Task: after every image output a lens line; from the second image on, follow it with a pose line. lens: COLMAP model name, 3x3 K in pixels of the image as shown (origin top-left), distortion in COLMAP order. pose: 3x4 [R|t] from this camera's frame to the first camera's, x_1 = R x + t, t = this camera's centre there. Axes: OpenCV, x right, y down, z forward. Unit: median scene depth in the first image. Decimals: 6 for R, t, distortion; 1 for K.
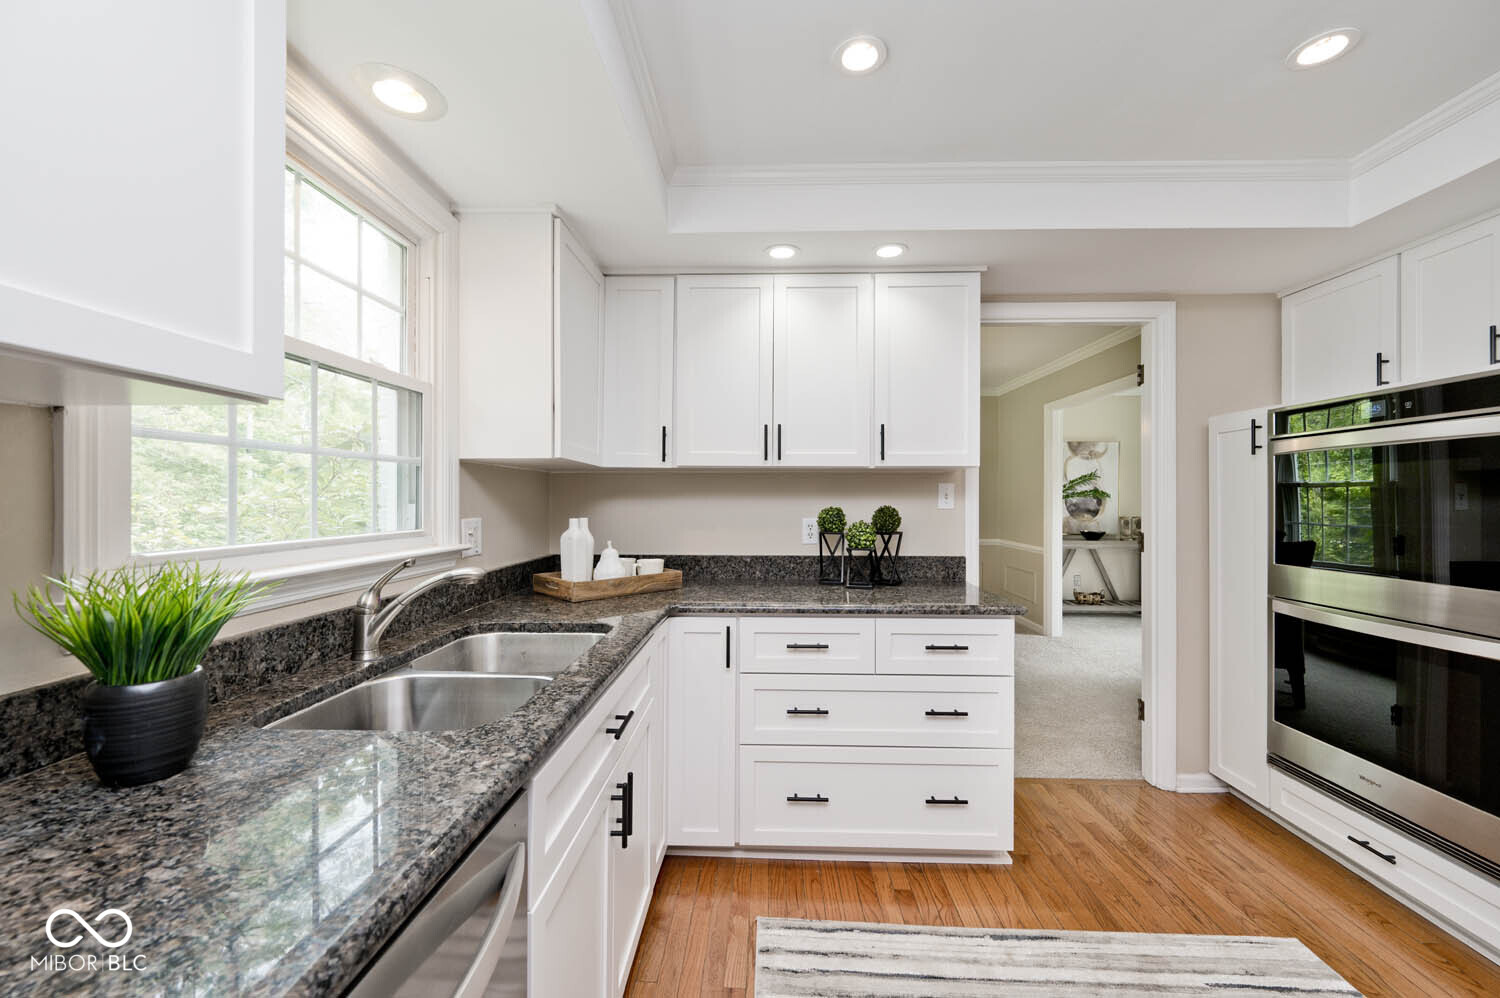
lens RADIAL K [[594.6, 0, 751.3], [0, 594.6, 499.1], [0, 0, 1]] dist [0.003399, 0.000517]
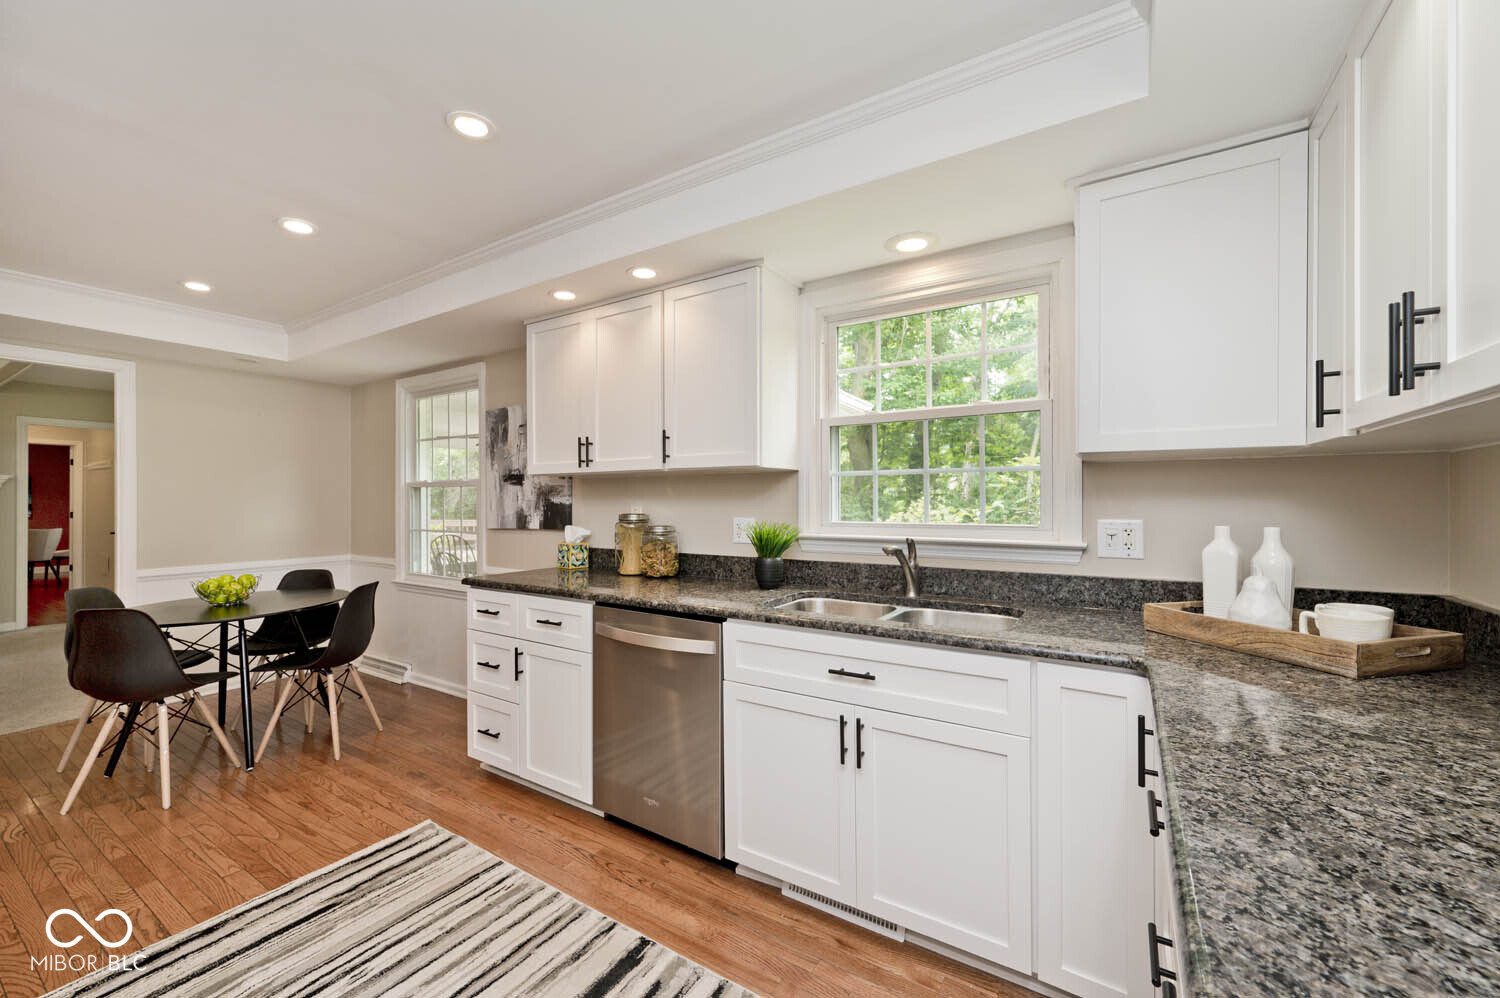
lens RADIAL K [[594.6, 0, 748.9], [0, 594.6, 500.1], [0, 0, 1]] dist [0.003399, 0.000517]
pose [[-0.515684, -0.001431, -0.856778, 0.567543], [0.002225, 0.999993, -0.003010, 0.003124], [0.856776, -0.003458, -0.515677, 0.835627]]
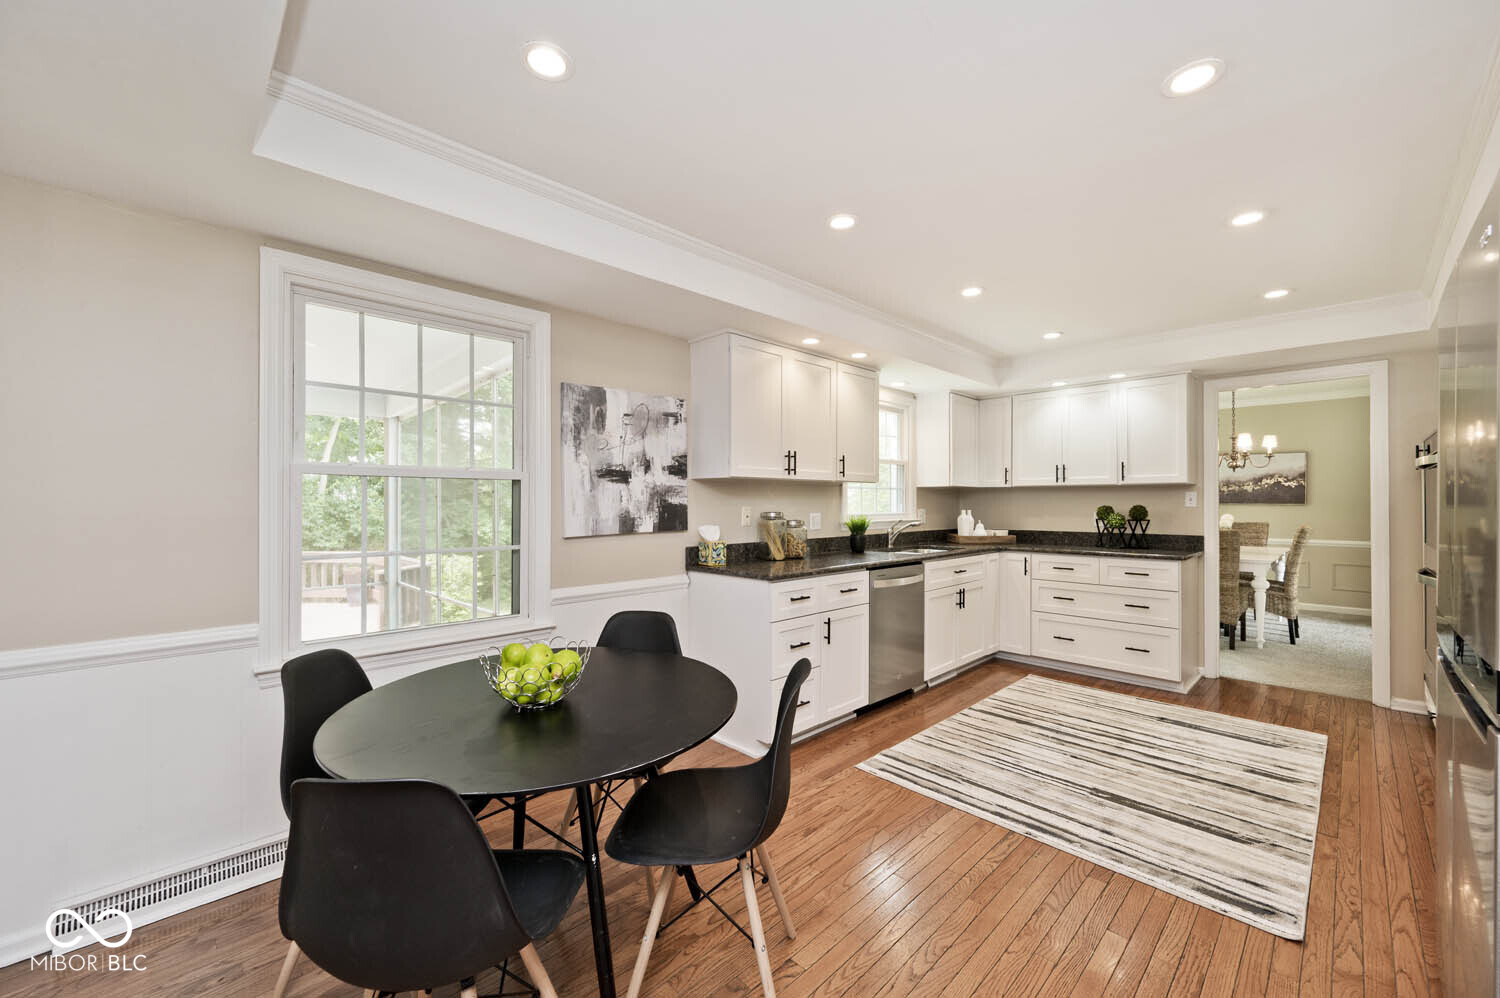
lens RADIAL K [[594.6, 0, 750.0], [0, 594.6, 502.2], [0, 0, 1]] dist [0.003399, 0.000517]
pose [[0.720341, -0.002595, -0.693615, 0.673260], [0.002180, 0.999997, -0.001477, 0.003351], [0.693617, -0.000448, 0.720344, -1.186127]]
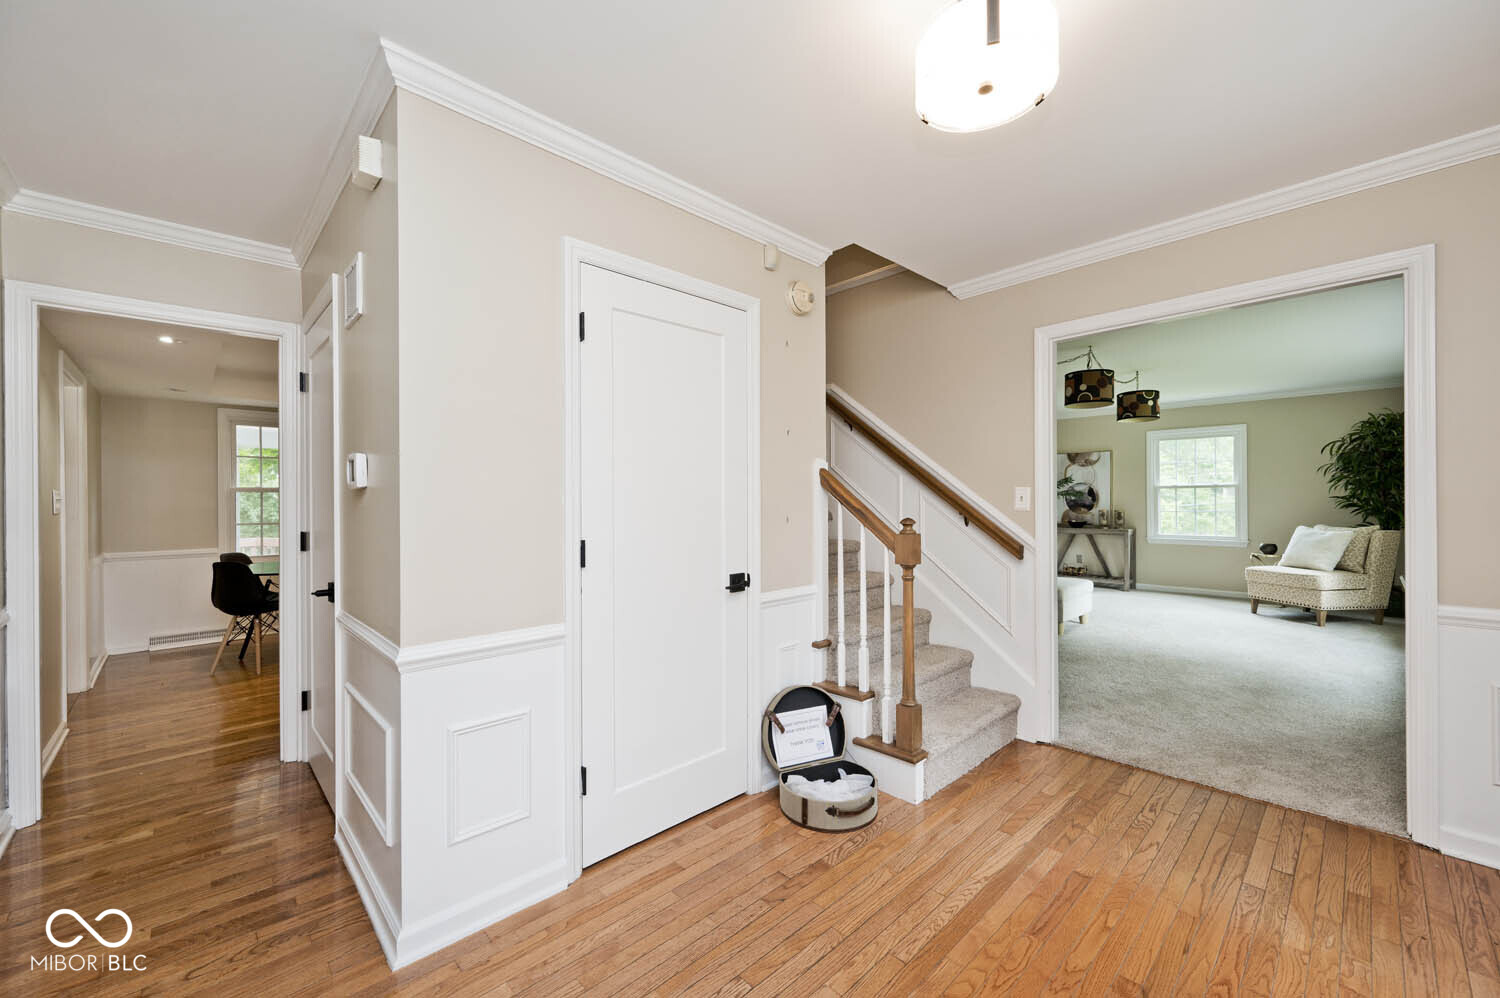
lens RADIAL K [[594.6, 0, 749.9], [0, 594.6, 497.5], [0, 0, 1]] dist [0.003399, 0.000517]
pose [[0.715809, -0.007910, -0.698251, 2.704005], [0.007552, 0.999965, -0.003586, 0.002757], [0.698255, -0.002706, 0.715844, -1.264484]]
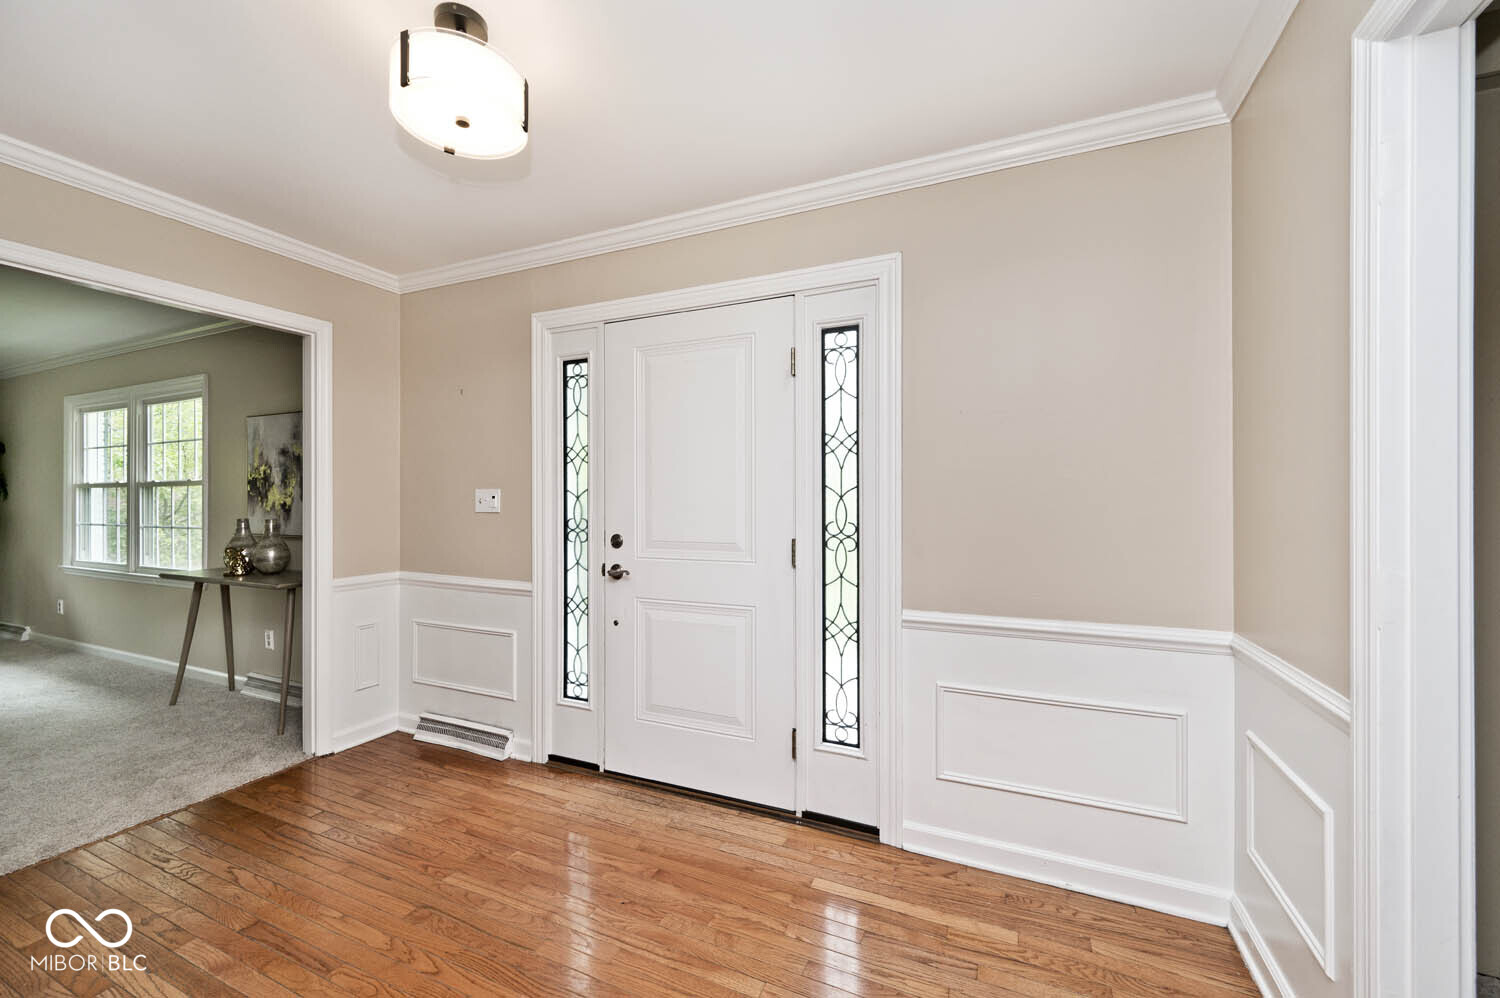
lens RADIAL K [[594.6, 0, 747.3], [0, 594.6, 501.0], [0, 0, 1]] dist [0.003399, 0.000517]
pose [[0.386929, -0.003869, 0.922101, 1.957373], [-0.000135, 0.999991, 0.004252, -0.006380], [-0.922110, -0.001769, 0.386925, -1.207006]]
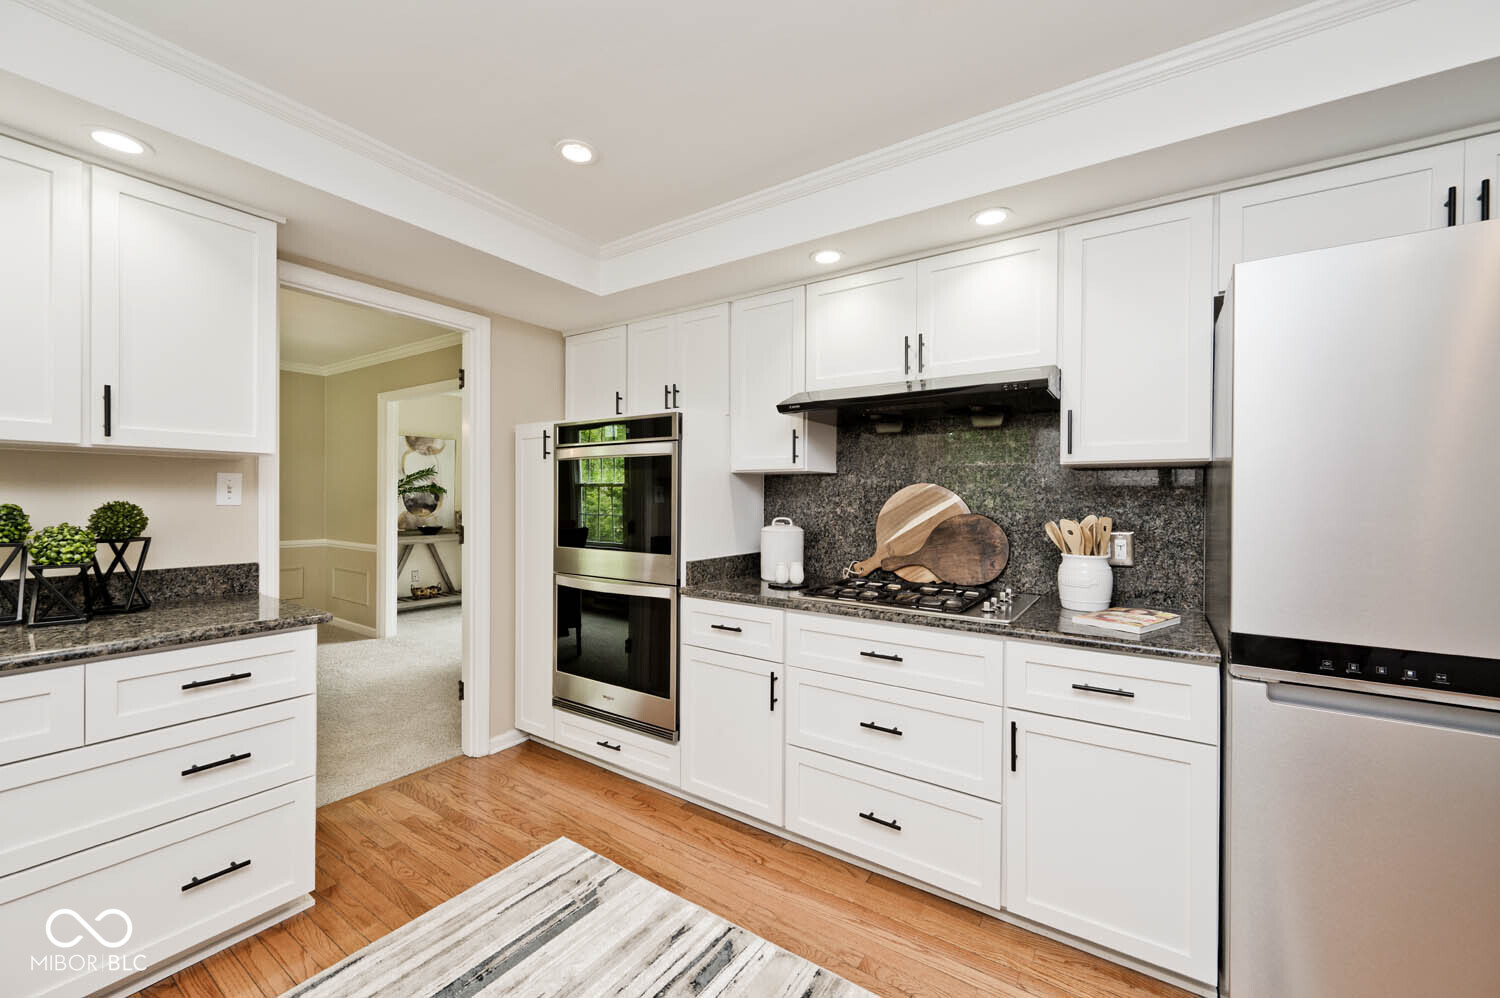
lens RADIAL K [[594.6, 0, 750.1], [0, 594.6, 500.3], [0, 0, 1]] dist [0.003399, 0.000517]
pose [[0.539185, -0.001500, 0.842186, 0.035673], [-0.006982, 0.999956, 0.006251, 0.000041], [-0.842158, -0.009250, 0.539151, -0.017993]]
